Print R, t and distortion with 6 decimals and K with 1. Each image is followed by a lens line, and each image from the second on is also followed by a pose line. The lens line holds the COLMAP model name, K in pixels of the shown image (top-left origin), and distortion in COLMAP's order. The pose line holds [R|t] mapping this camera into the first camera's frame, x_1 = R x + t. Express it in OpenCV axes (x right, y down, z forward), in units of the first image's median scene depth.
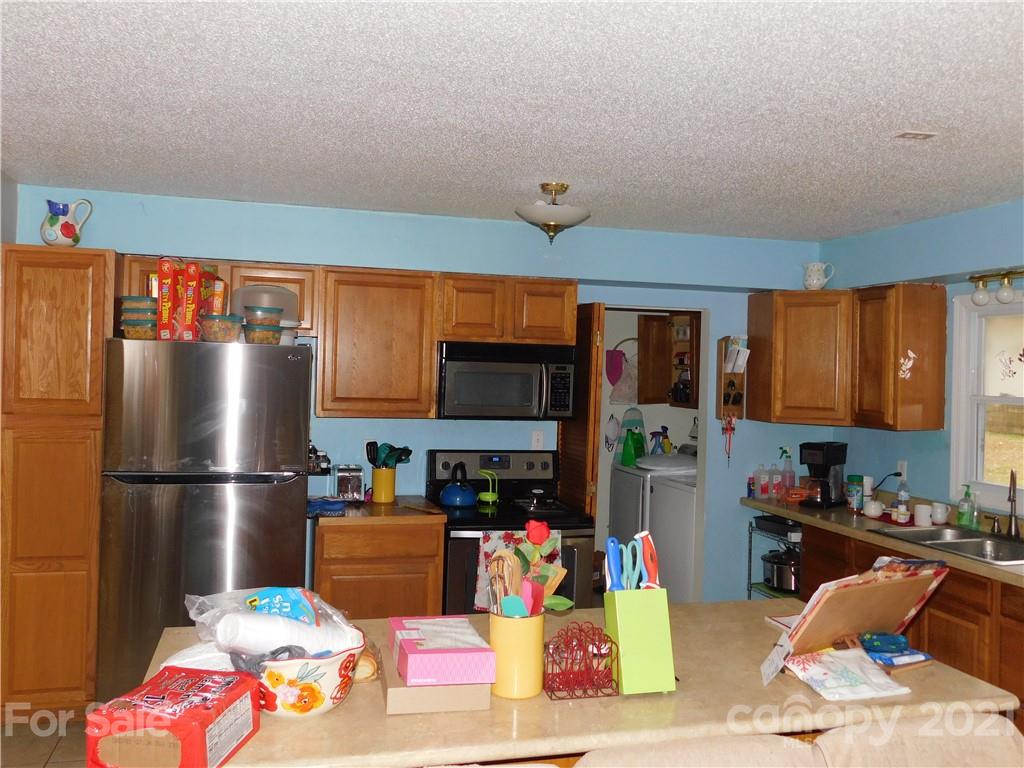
lens RADIAL K [[896.2, 0, 512.0], [0, 896.2, 384.0], [0, 0, 1]] dist [-0.007674, -0.004143]
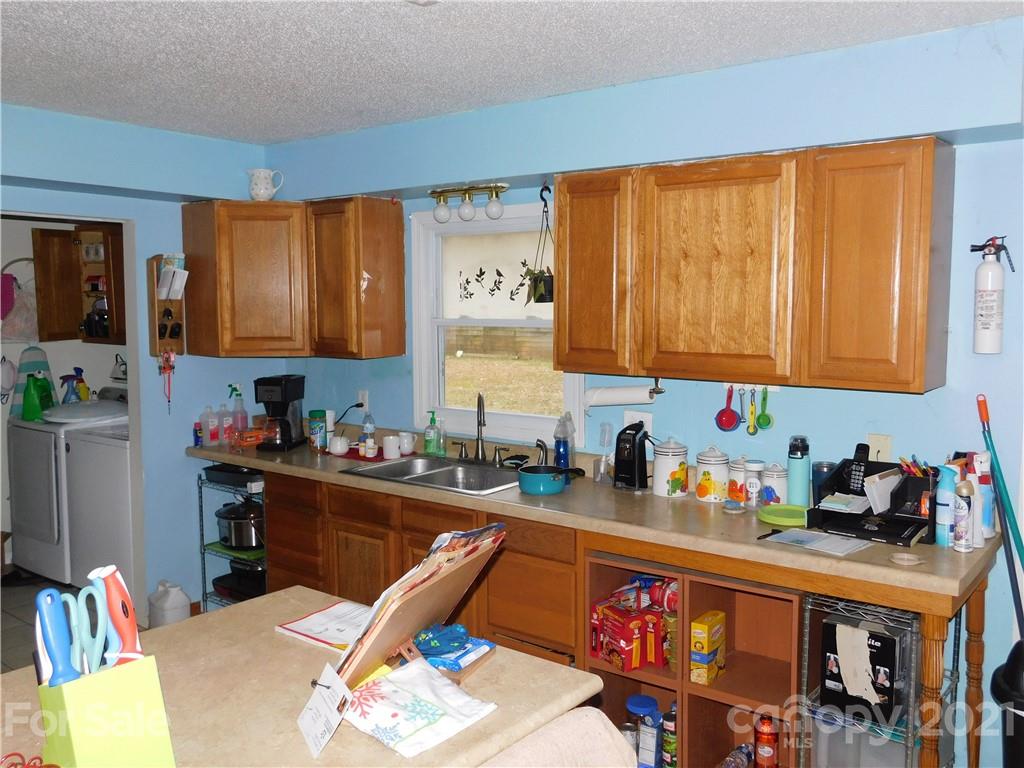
lens RADIAL K [[896.2, 0, 512.0], [0, 896.2, 384.0], [0, 0, 1]] dist [-0.007674, -0.004143]
pose [[0.804219, -0.073101, 0.589820, 0.009961], [0.025589, 0.995746, 0.088520, 0.000315], [-0.593782, -0.056097, 0.802668, 0.156936]]
